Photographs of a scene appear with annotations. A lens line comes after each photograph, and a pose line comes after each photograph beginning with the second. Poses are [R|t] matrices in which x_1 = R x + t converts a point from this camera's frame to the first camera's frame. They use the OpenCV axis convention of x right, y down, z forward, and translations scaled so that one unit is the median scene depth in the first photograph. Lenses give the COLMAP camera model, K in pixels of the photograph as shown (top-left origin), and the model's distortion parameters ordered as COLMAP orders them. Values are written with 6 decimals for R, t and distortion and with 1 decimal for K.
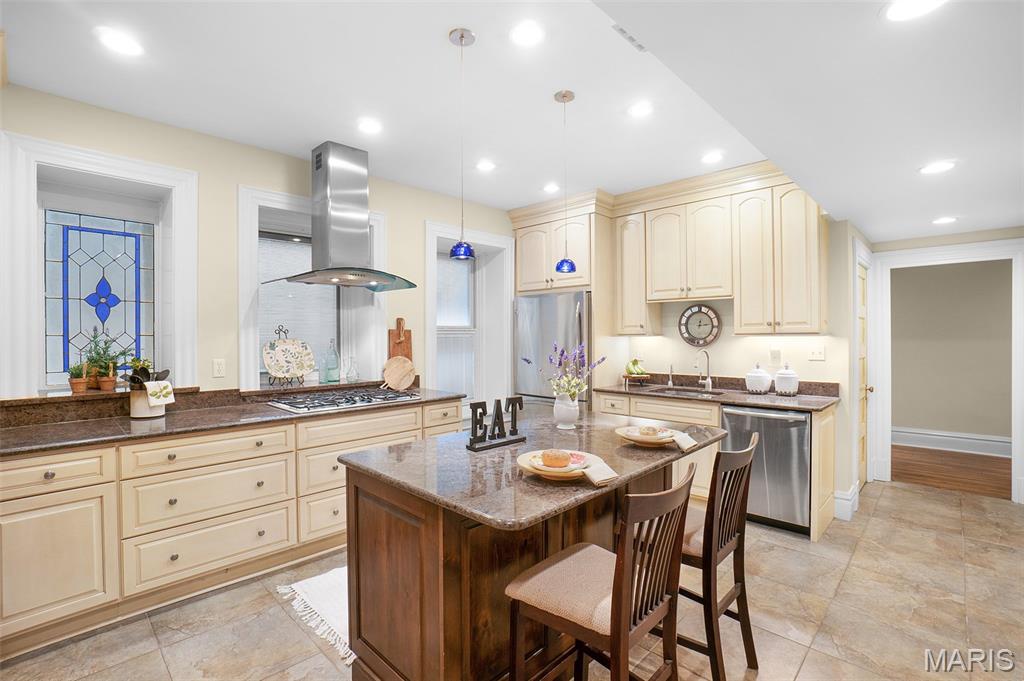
lens RADIAL K [[455.0, 0, 505.7], [0, 455.0, 339.6], [0, 0, 1]] dist [-0.074913, 0.025686]
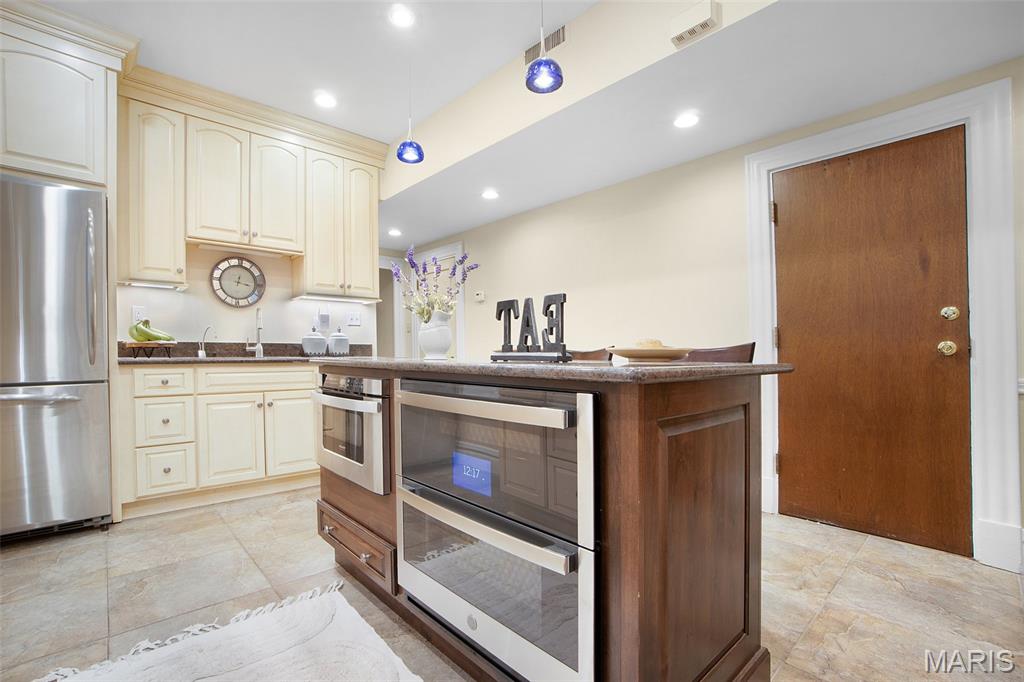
lens RADIAL K [[455.0, 0, 505.7], [0, 455.0, 340.1], [0, 0, 1]] dist [-0.074913, 0.025686]
pose [[0.063781, 0.031219, 0.997475, -0.358099], [0.004558, 0.999491, -0.031573, 0.105611], [-0.997953, 0.006560, 0.063607, 0.470974]]
